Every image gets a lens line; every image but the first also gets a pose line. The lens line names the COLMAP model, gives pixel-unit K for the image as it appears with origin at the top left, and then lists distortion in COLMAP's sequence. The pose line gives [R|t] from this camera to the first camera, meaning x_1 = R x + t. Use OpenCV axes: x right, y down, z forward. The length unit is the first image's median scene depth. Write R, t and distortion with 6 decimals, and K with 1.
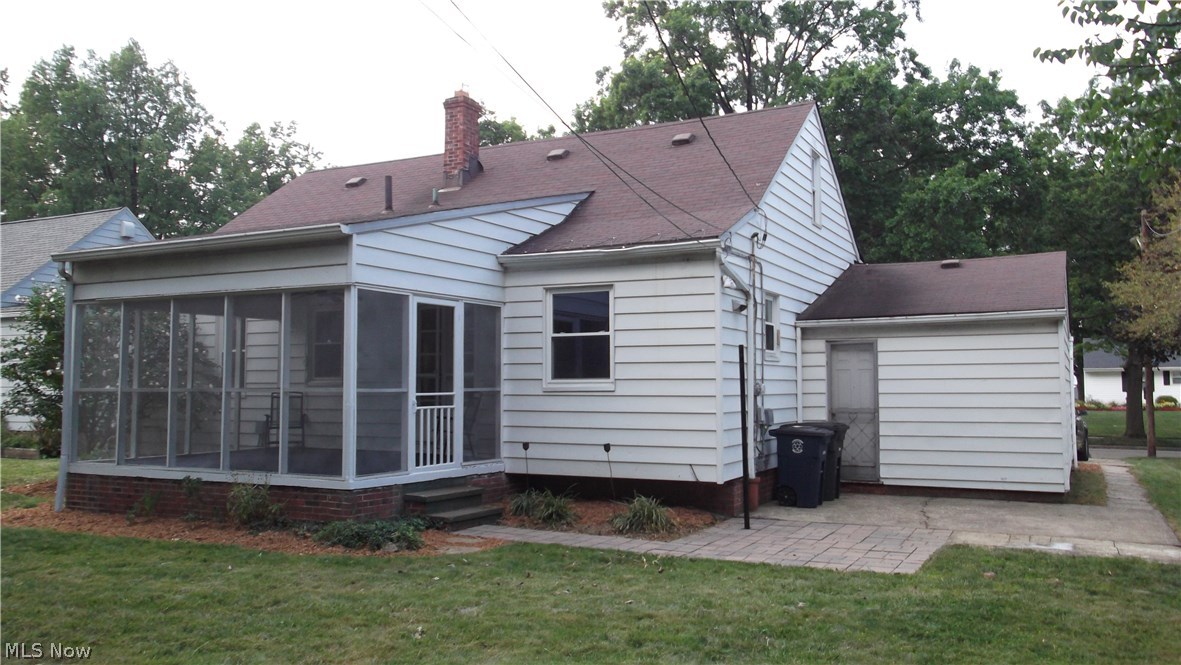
lens RADIAL K [[999.2, 0, 590.8], [0, 999.2, 336.9], [0, 0, 1]] dist [-0.020630, 0.056305]
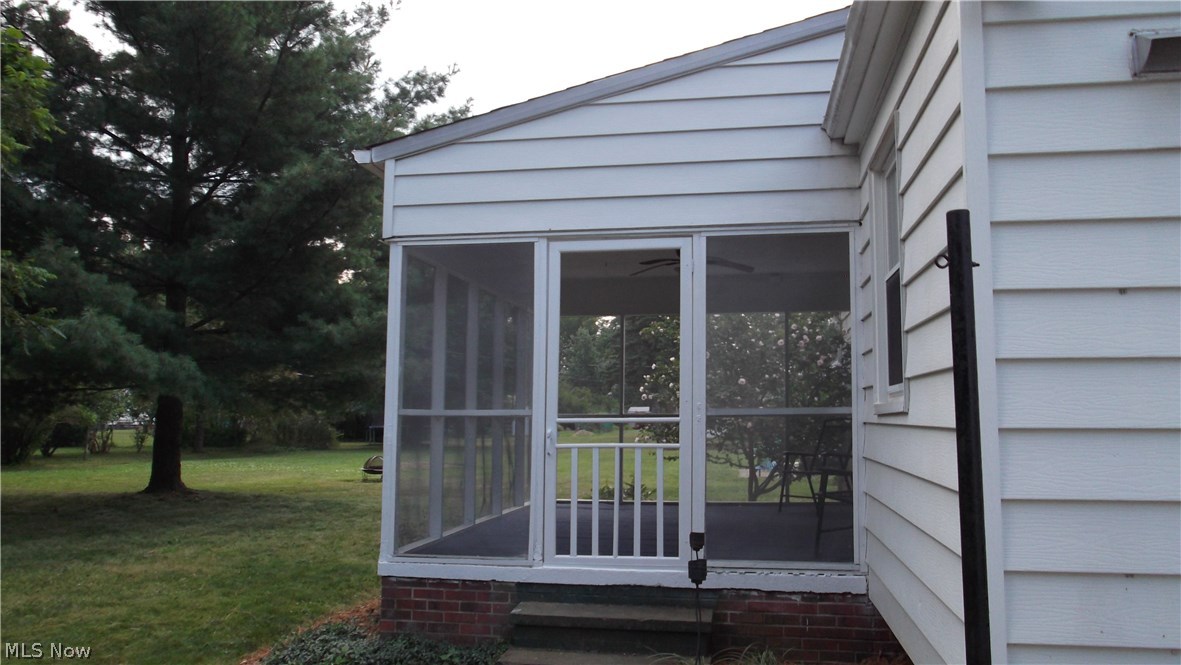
lens RADIAL K [[999.2, 0, 592.0], [0, 999.2, 331.6], [0, 0, 1]] dist [-0.020630, 0.056305]
pose [[0.300369, -0.085908, -0.949946, 0.268448], [0.045481, 0.996093, -0.075701, 0.039503], [0.952738, -0.020466, 0.303102, 0.652147]]
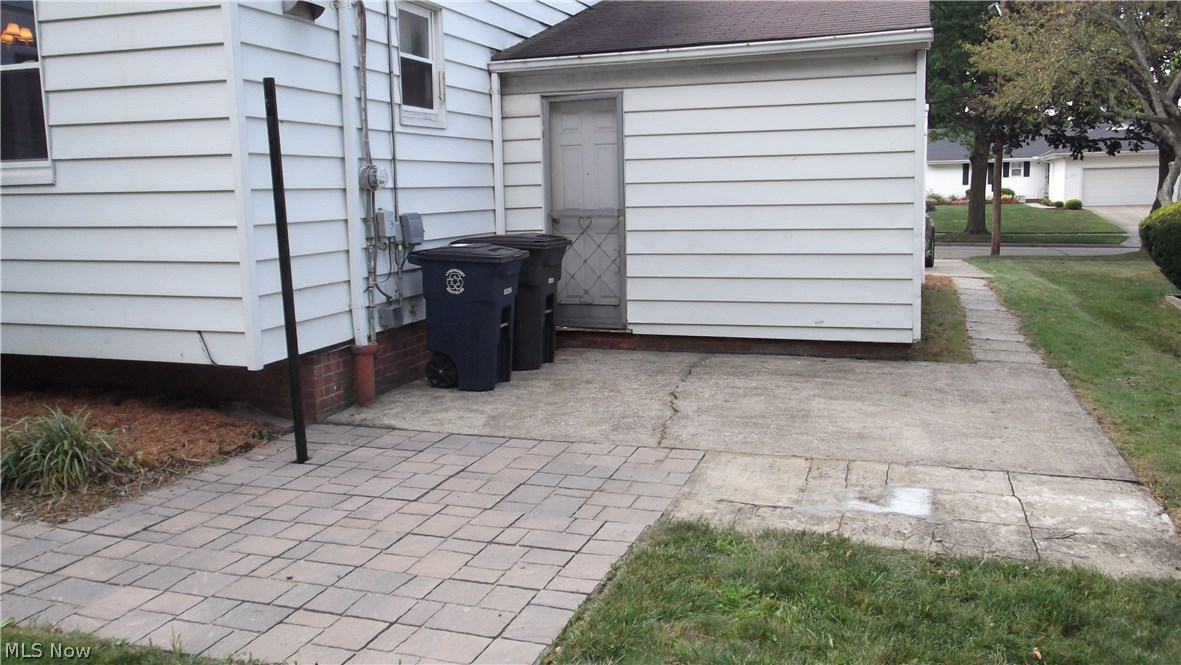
lens RADIAL K [[999.2, 0, 591.1], [0, 999.2, 325.2], [0, 0, 1]] dist [-0.020630, 0.056305]
pose [[0.989925, -0.034628, 0.137292, 0.189627], [0.008604, 0.982553, 0.185786, 0.029536], [-0.141330, -0.182733, 0.972952, 0.419190]]
